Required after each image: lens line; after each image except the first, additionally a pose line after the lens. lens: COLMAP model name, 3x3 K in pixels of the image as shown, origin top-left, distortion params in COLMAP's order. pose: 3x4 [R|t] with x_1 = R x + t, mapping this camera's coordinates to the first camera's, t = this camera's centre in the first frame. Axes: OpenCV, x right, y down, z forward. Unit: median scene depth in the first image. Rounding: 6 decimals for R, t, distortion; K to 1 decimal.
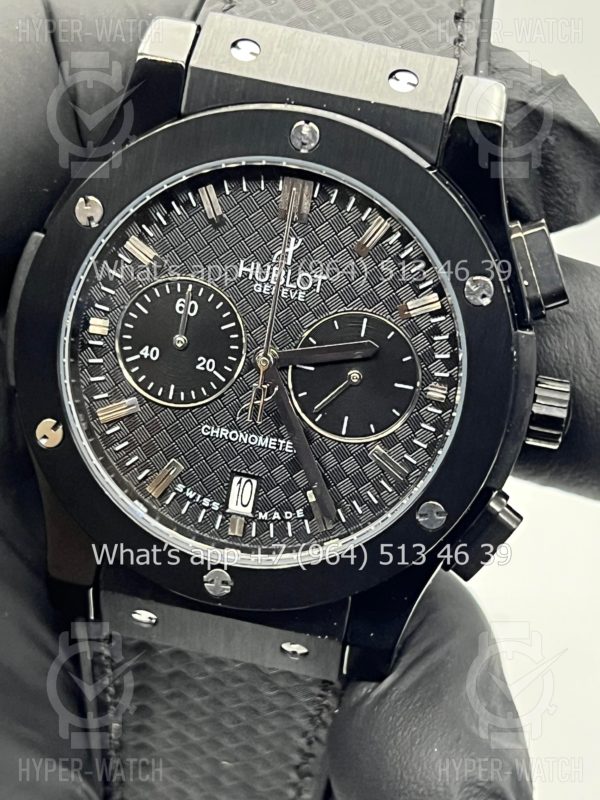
lens RADIAL K [[1850.5, 0, 300.0], [0, 1850.5, 400.0], [0, 0, 1]] dist [0.040018, -0.005412]
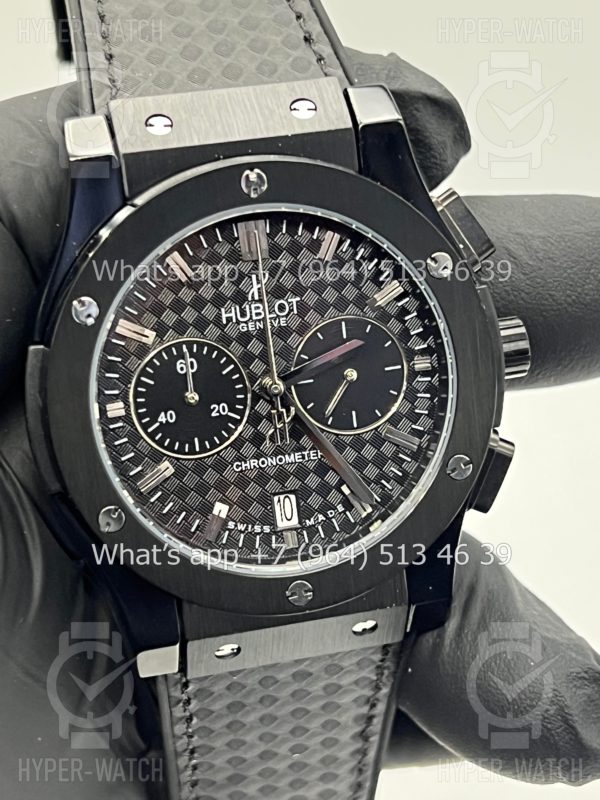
lens RADIAL K [[1850.5, 0, 300.0], [0, 1850.5, 400.0], [0, 0, 1]] dist [0.040018, -0.005412]
pose [[0.905189, -0.335193, 0.261301, -0.290781], [0.331509, 0.941578, 0.059440, -0.073729], [-0.265959, 0.032819, 0.963425, -0.061270]]
